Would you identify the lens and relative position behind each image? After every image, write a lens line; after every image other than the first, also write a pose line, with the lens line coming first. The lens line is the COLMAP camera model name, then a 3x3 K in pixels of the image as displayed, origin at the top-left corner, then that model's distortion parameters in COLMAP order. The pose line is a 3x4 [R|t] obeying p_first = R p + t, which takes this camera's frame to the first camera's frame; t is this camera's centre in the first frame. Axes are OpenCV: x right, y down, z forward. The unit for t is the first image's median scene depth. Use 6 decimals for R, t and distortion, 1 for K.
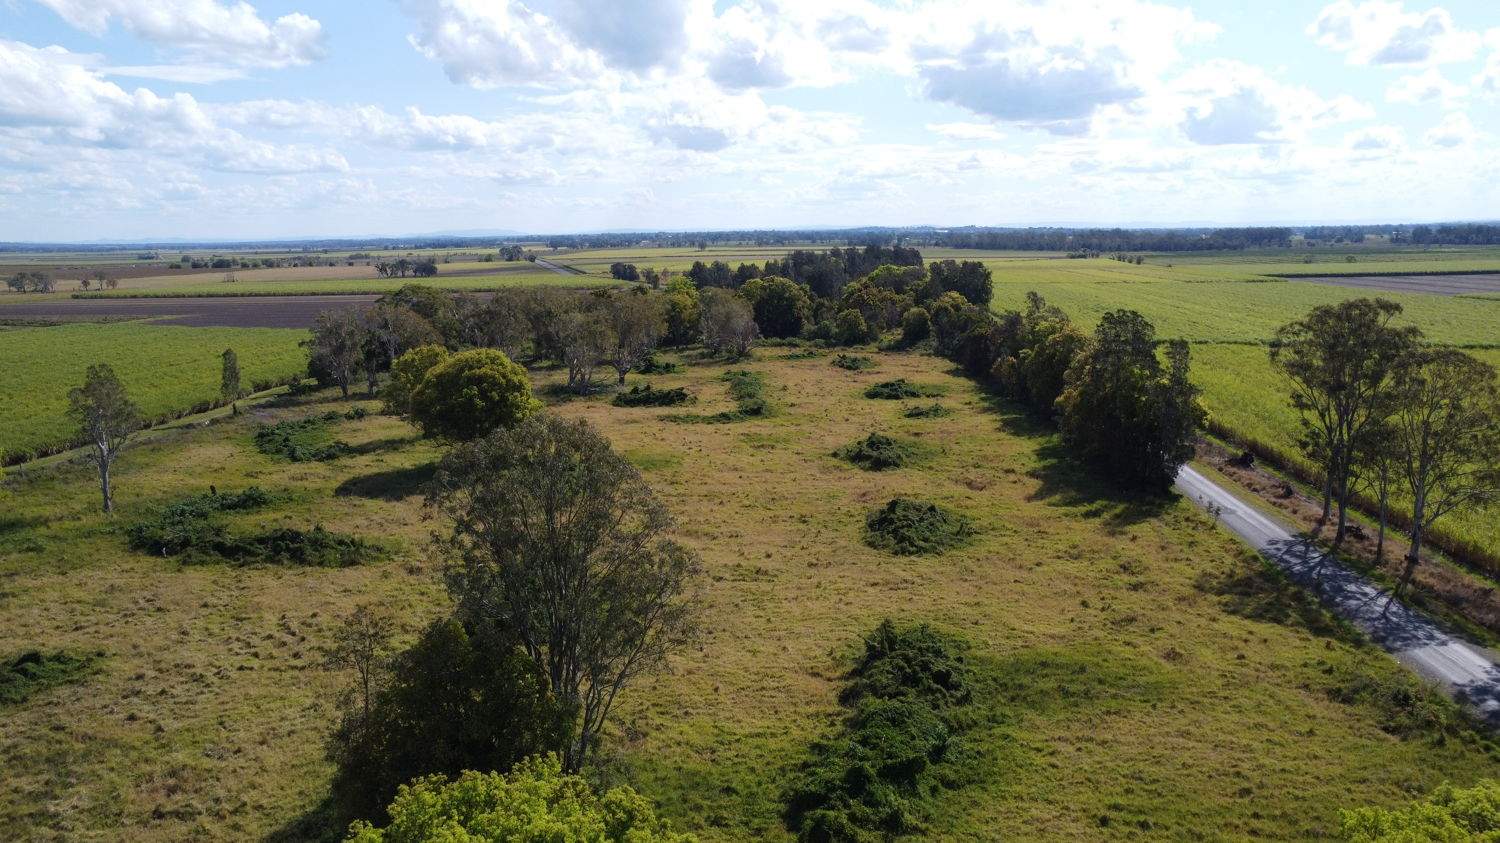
lens RADIAL K [[1162.2, 0, 750.0], [0, 1162.2, 421.5], [0, 0, 1]] dist [-0.196801, 0.369914]
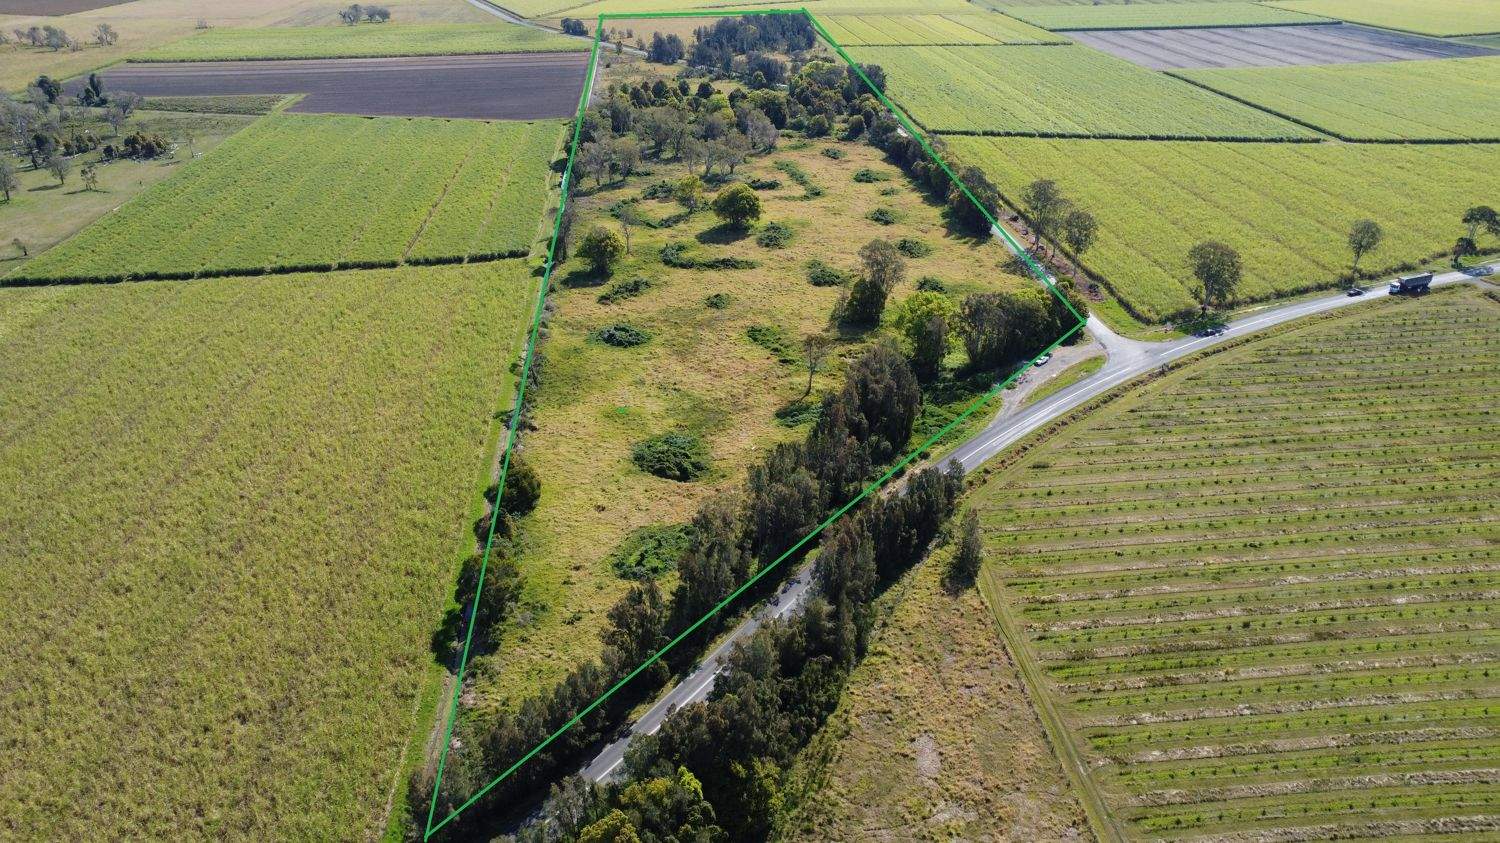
lens RADIAL K [[1162.2, 0, 750.0], [0, 1162.2, 421.5], [0, 0, 1]] dist [-0.196801, 0.369914]
pose [[0.987584, -0.062047, 0.144317, -0.730539], [0.019962, 0.960811, 0.276485, -0.314458], [-0.155817, -0.270171, 0.950120, -1.934084]]
